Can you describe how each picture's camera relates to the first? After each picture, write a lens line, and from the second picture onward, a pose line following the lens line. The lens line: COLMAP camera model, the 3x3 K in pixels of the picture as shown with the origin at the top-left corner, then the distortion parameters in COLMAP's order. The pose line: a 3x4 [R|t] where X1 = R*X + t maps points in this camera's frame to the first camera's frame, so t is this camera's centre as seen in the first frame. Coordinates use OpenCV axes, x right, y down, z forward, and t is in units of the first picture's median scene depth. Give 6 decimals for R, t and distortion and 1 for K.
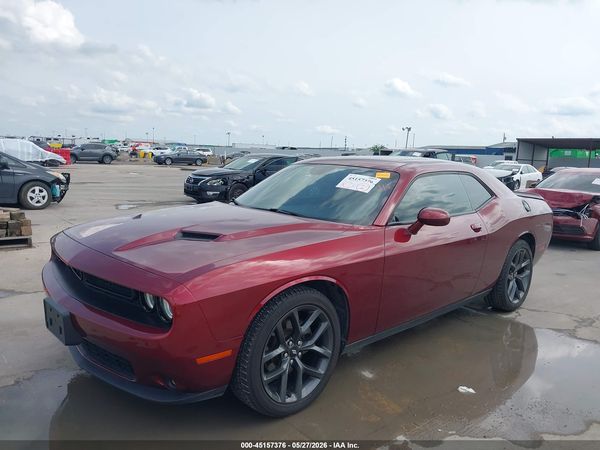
lens RADIAL K [[474.5, 0, 313.9], [0, 474.5, 231.3], [0, 0, 1]] dist [0.010522, -0.011259]
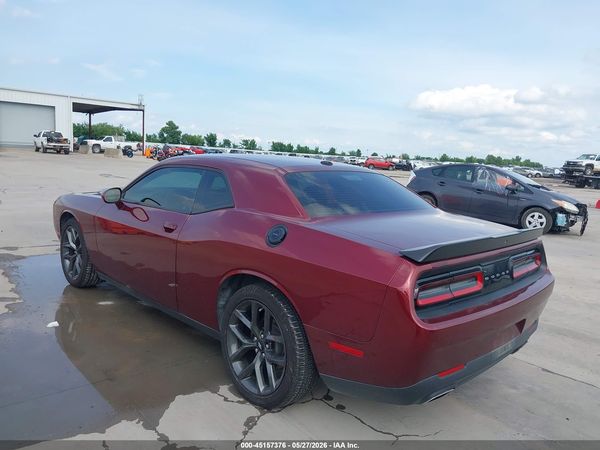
lens RADIAL K [[474.5, 0, 304.2], [0, 474.5, 225.0], [0, 0, 1]] dist [0.010522, -0.011259]
pose [[0.007768, 0.103131, -0.994637, 0.468695], [-0.220067, 0.970458, 0.098905, -0.058026], [0.975454, 0.218119, 0.030234, 0.471786]]
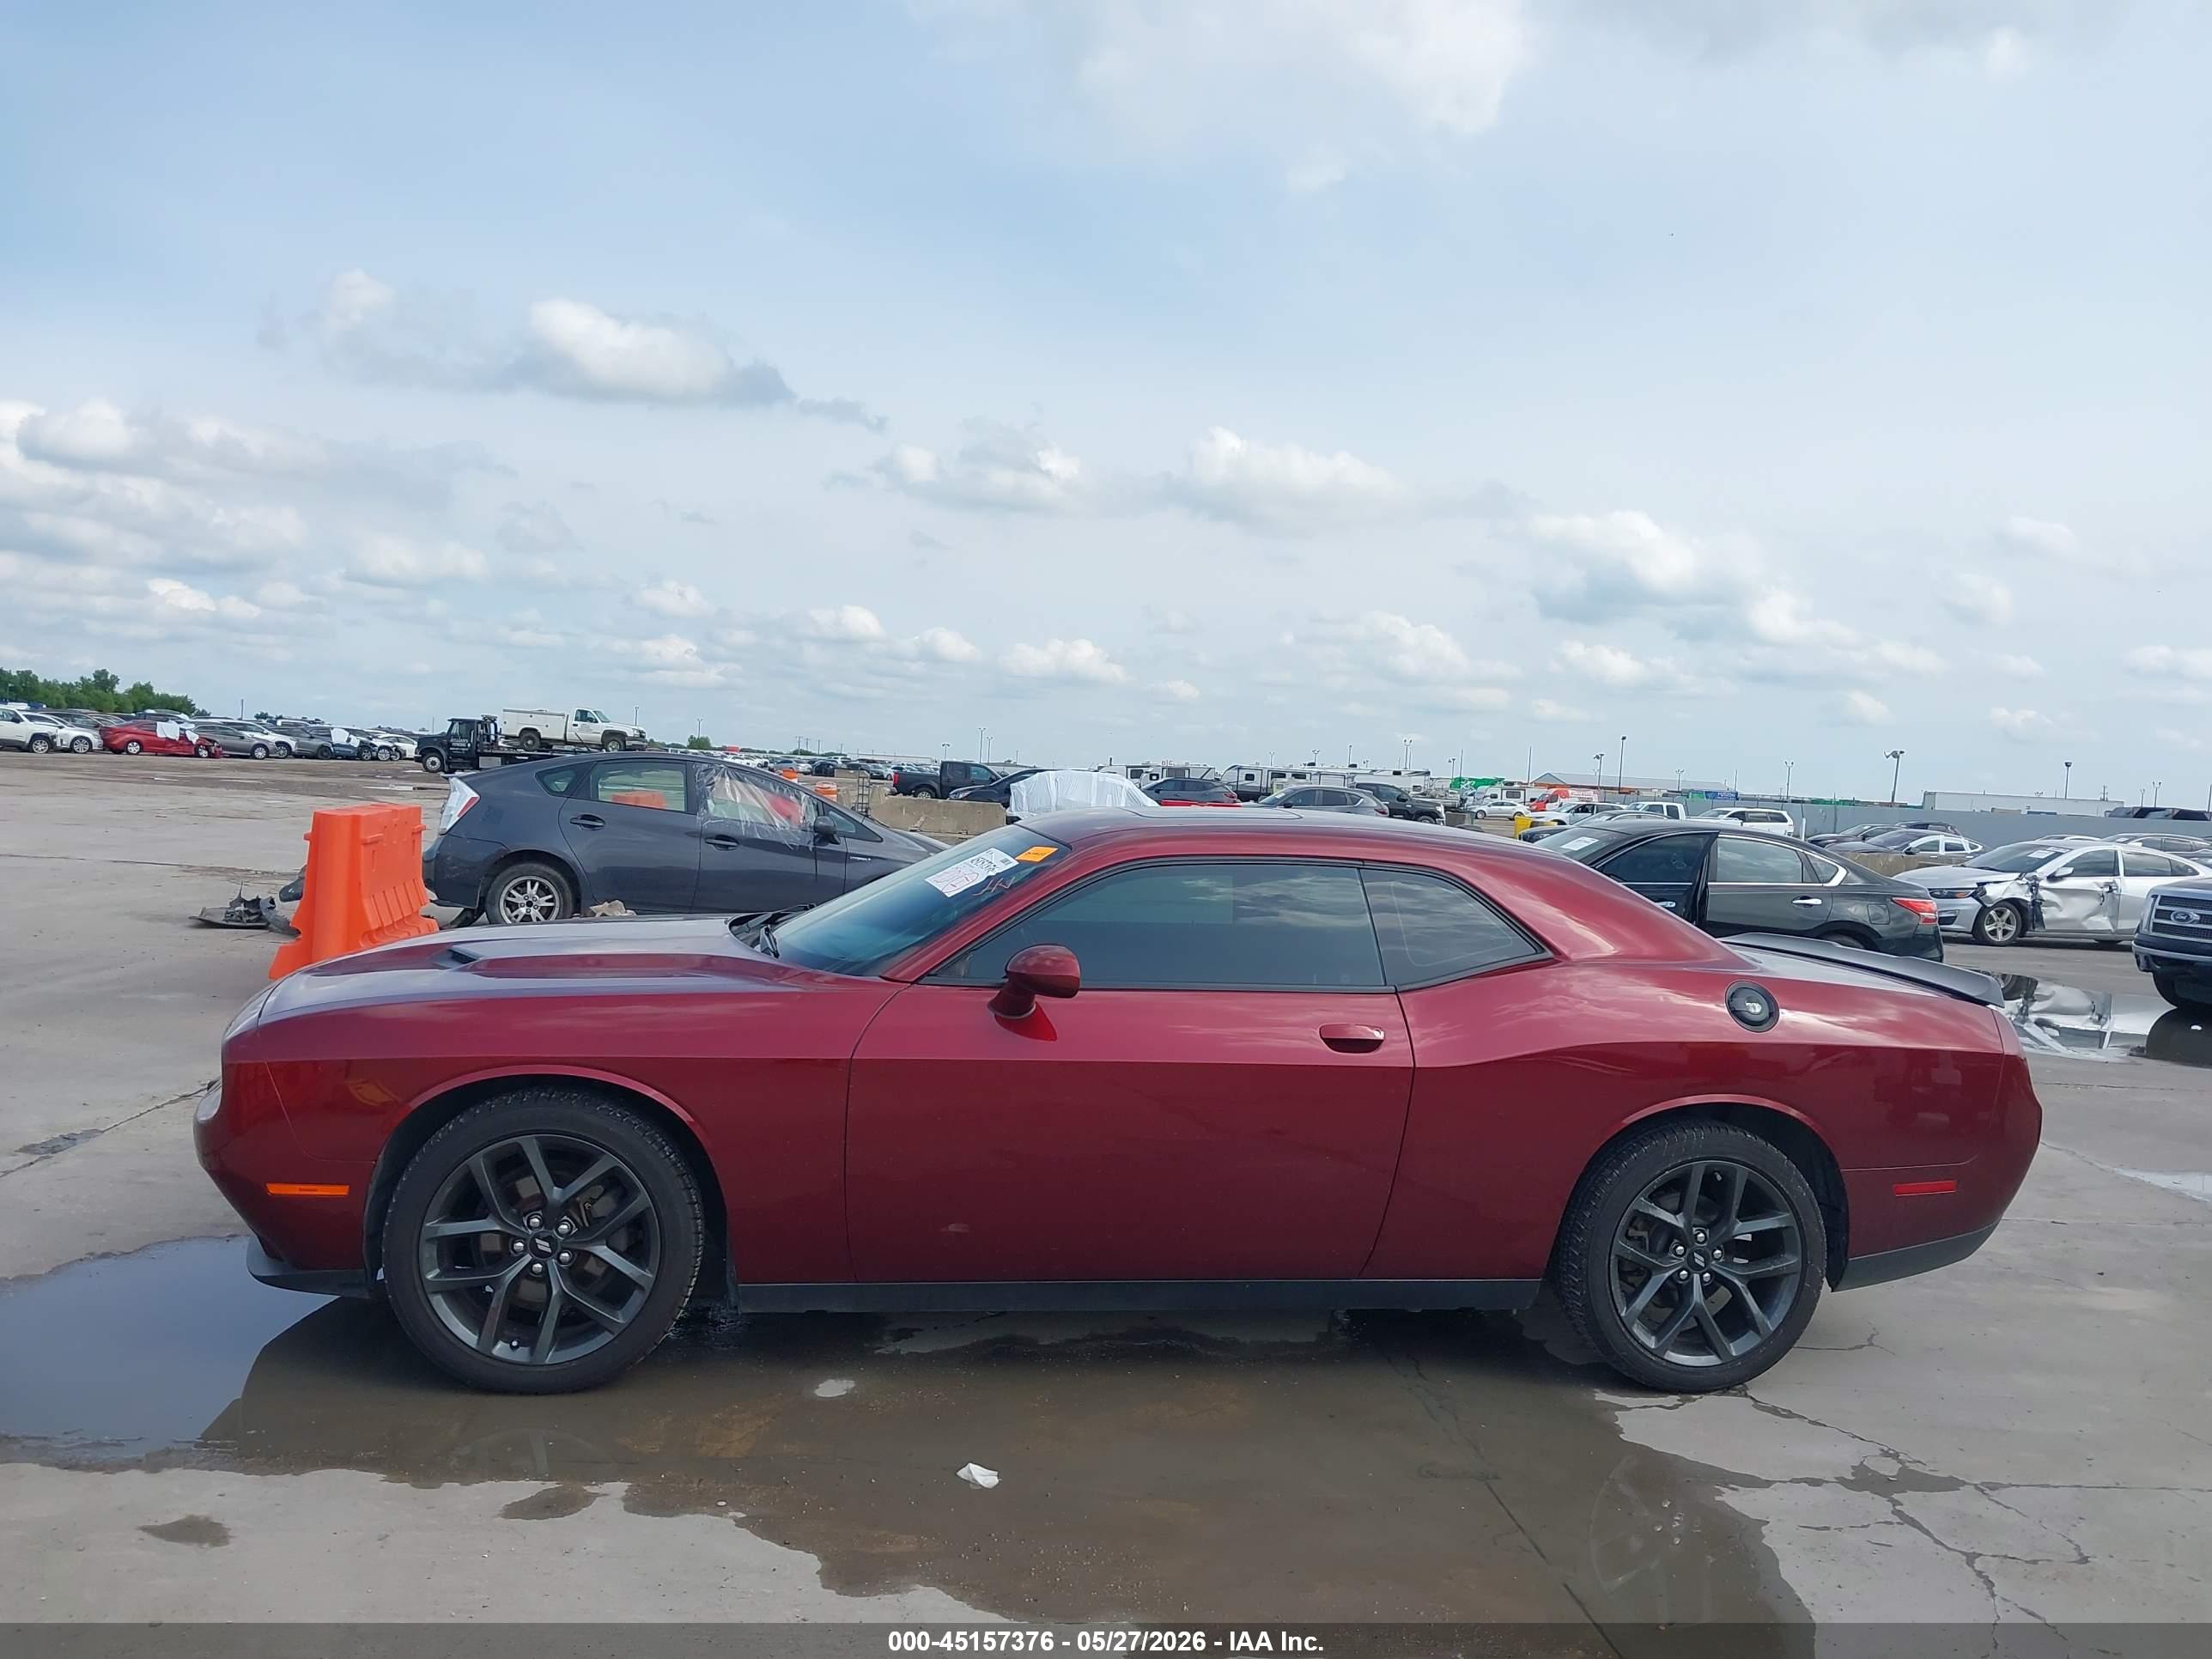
lens RADIAL K [[1749.4, 0, 1116.3], [0, 1749.4, 849.3], [0, 0, 1]] dist [0.010522, -0.011259]
pose [[0.820395, 0.027603, -0.571131, 0.334485], [-0.112598, 0.987075, -0.114035, 0.006943], [0.560601, 0.157861, 0.812900, -0.010143]]
